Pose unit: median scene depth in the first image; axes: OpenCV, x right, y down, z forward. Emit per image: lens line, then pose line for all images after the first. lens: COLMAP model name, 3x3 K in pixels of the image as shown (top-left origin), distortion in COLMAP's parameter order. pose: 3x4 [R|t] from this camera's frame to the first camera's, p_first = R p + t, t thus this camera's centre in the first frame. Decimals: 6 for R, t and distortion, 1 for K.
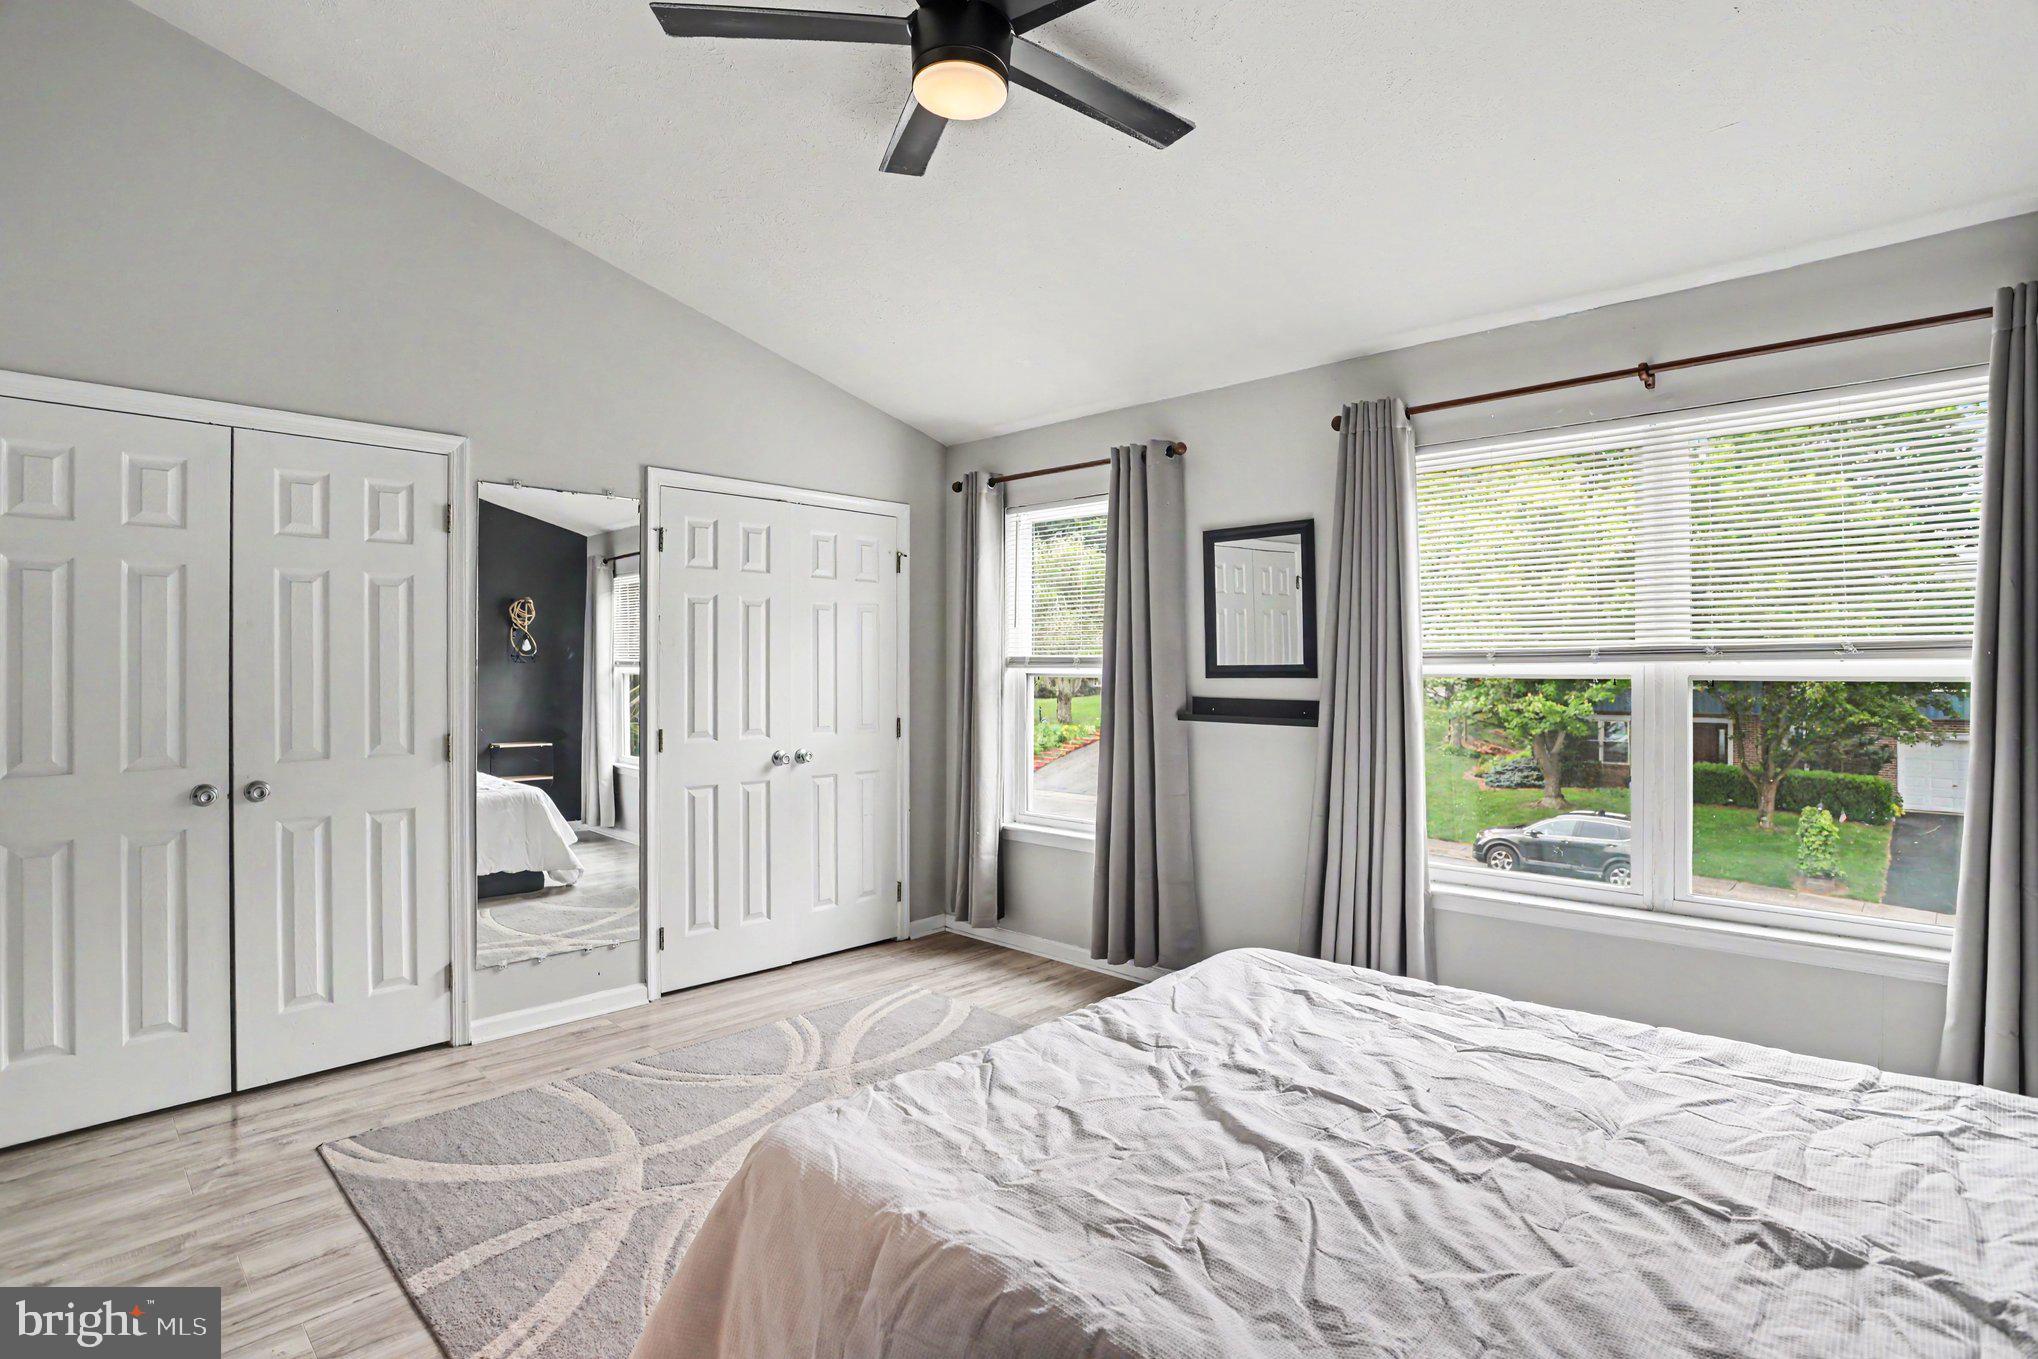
lens RADIAL K [[1011.0, 0, 1046.4], [0, 1011.0, 661.7], [0, 0, 1]] dist [-0.082262, 0.034614]
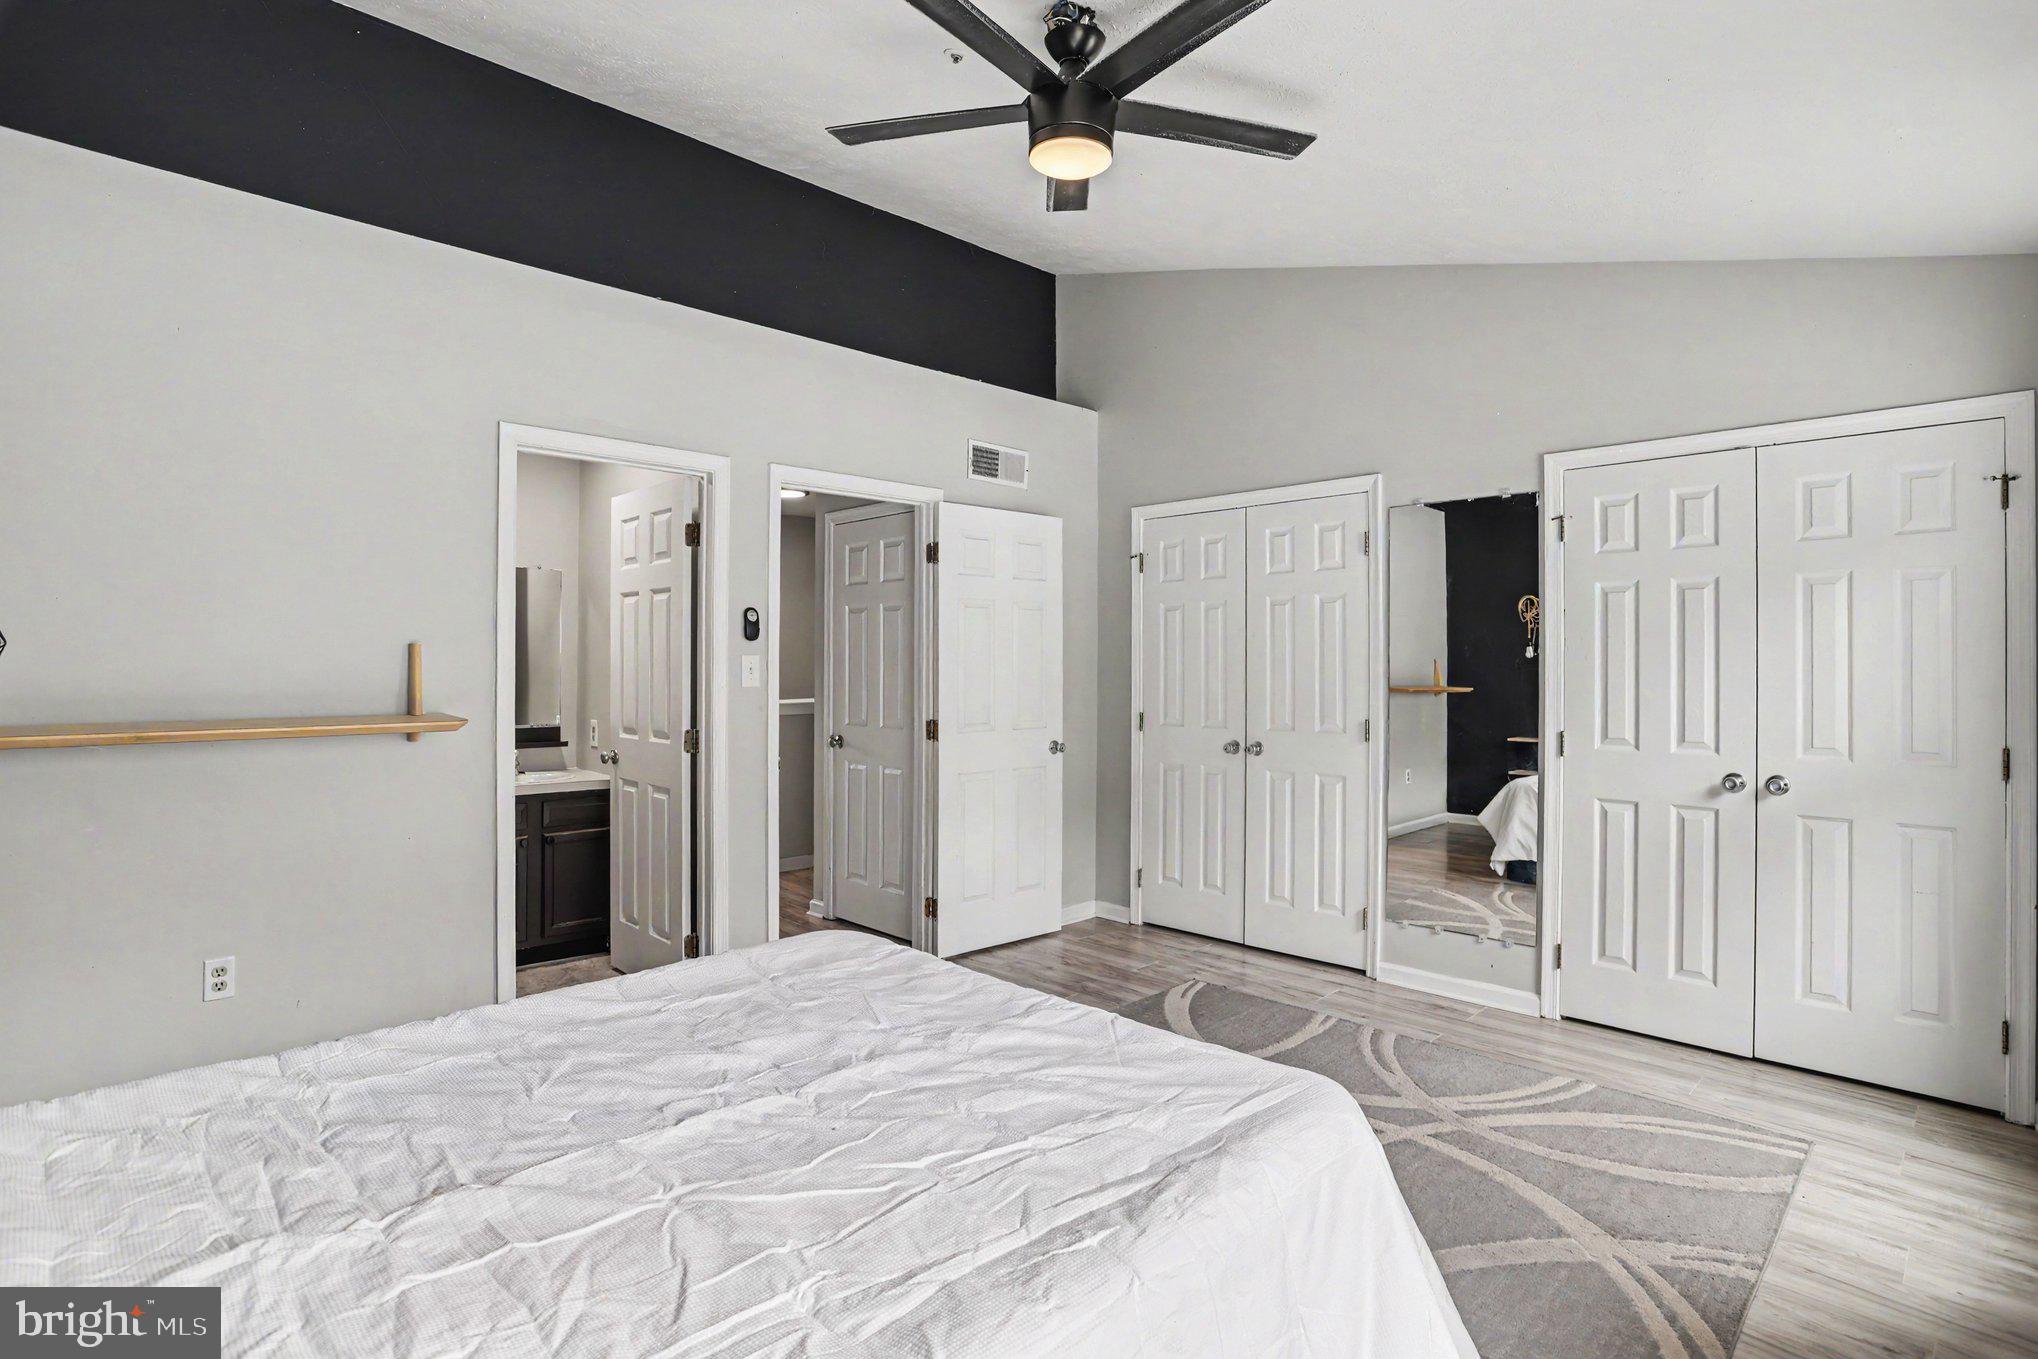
lens RADIAL K [[1011.0, 0, 1046.4], [0, 1011.0, 661.7], [0, 0, 1]] dist [-0.082262, 0.034614]
pose [[-0.033903, -0.008683, -0.999387, 0.600019], [0.000455, 0.999962, -0.008703, 0.011318], [0.999425, -0.000749, -0.033897, 0.592703]]
